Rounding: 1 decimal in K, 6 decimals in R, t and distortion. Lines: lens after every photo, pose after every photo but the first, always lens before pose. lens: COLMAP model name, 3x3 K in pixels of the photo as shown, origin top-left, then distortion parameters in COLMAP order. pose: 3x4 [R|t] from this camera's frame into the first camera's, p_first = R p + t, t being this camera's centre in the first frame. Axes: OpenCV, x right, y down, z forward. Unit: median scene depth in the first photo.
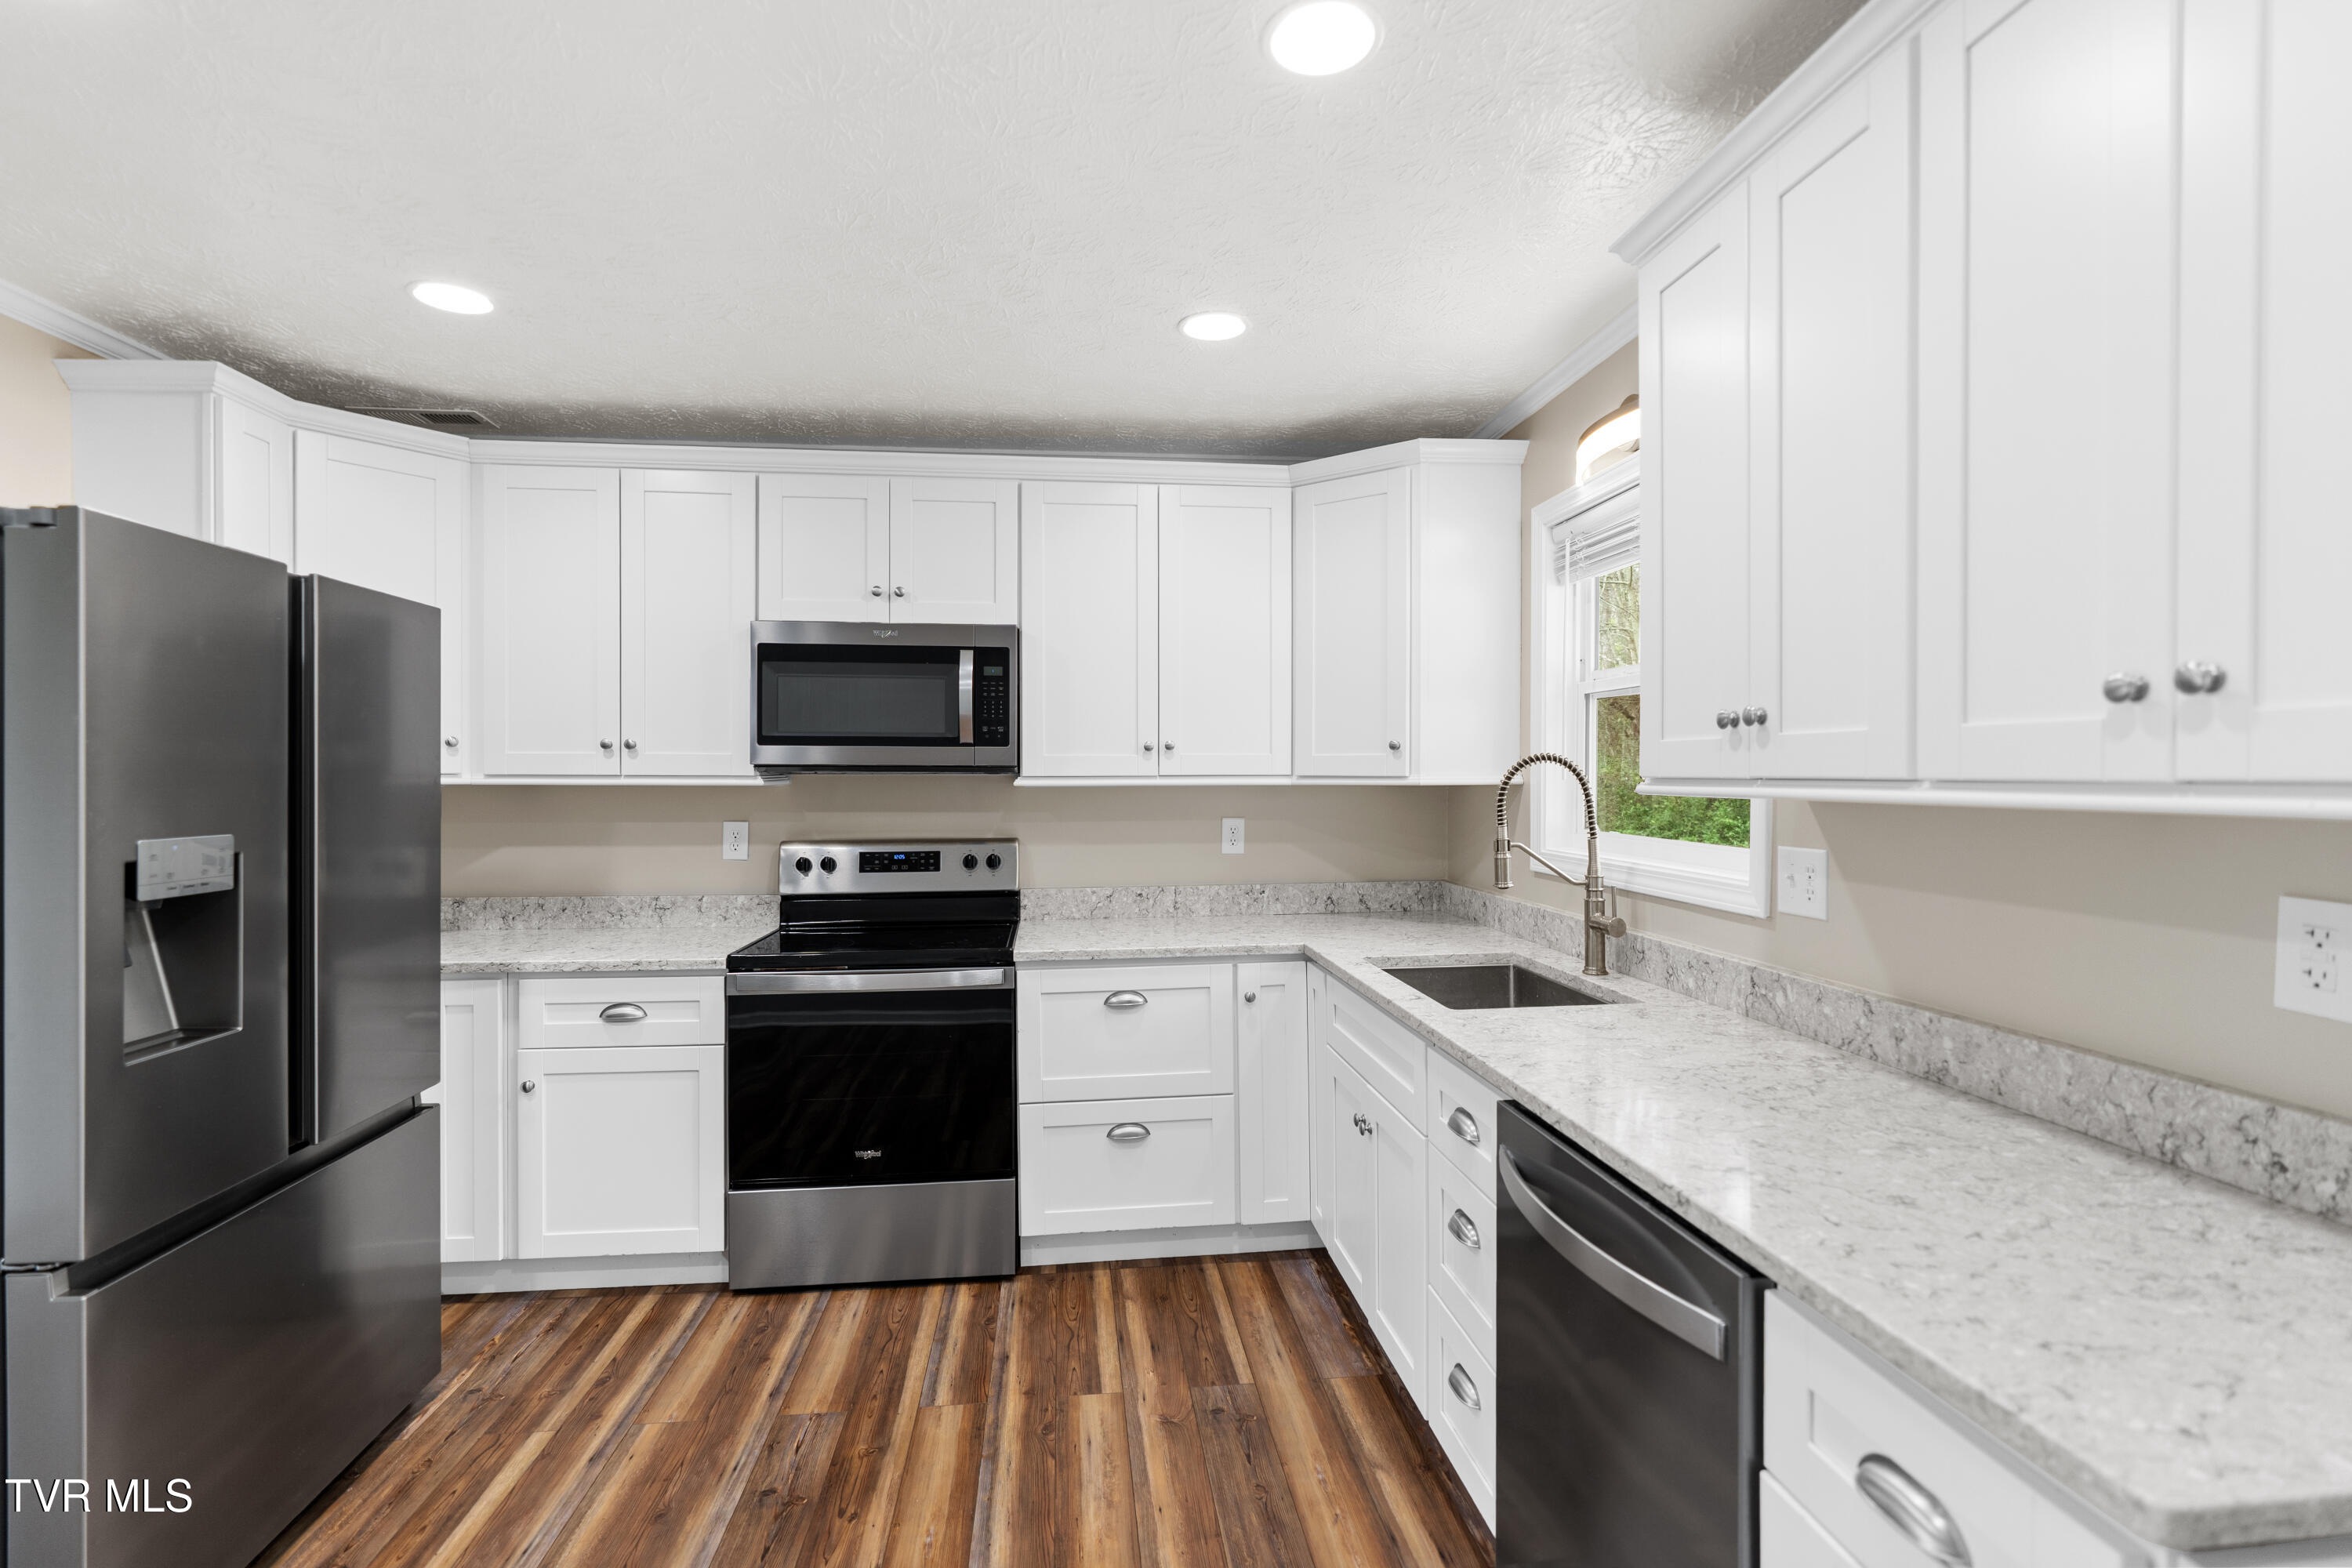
lens RADIAL K [[1076.8, 0, 1176.5], [0, 1076.8, 787.7], [0, 0, 1]] dist [-0.010296, 0.002454]
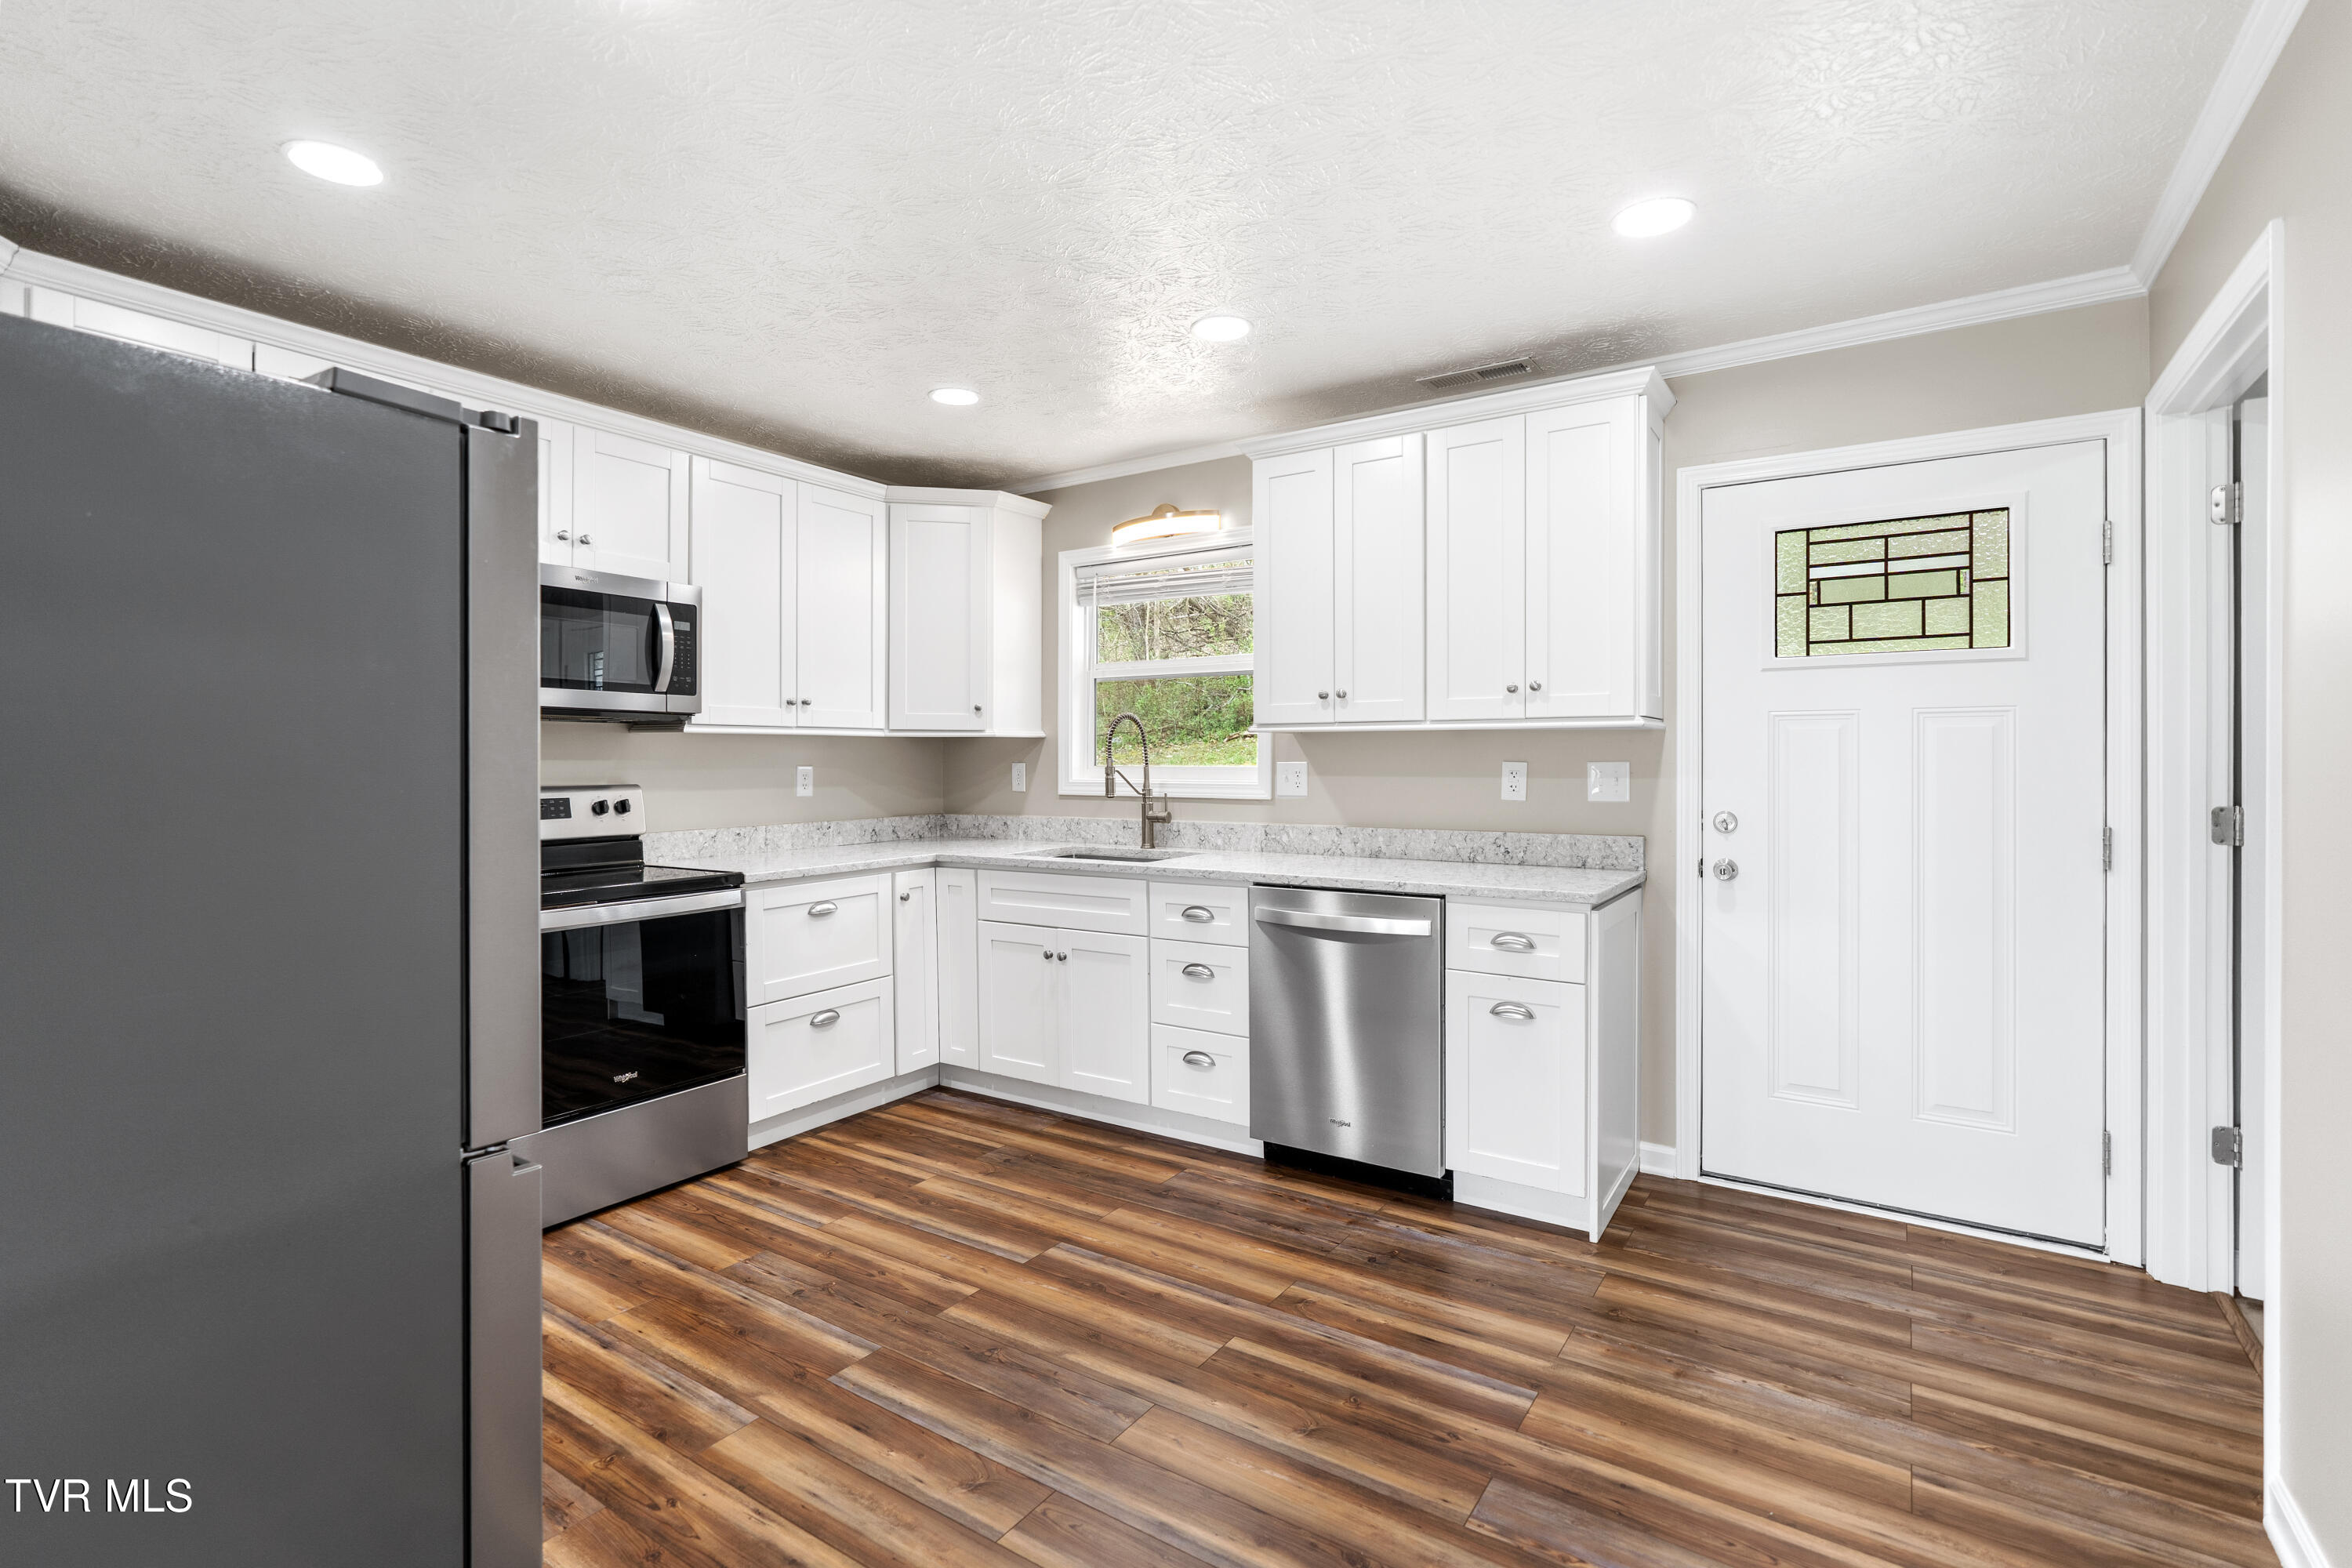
lens RADIAL K [[1076.8, 0, 1183.1], [0, 1076.8, 769.3], [0, 0, 1]] dist [-0.010296, 0.002454]
pose [[0.639990, -0.006181, 0.768358, -0.726575], [0.010259, 0.999947, -0.000501, 0.045447], [-0.768315, 0.008203, 0.640020, -0.089726]]
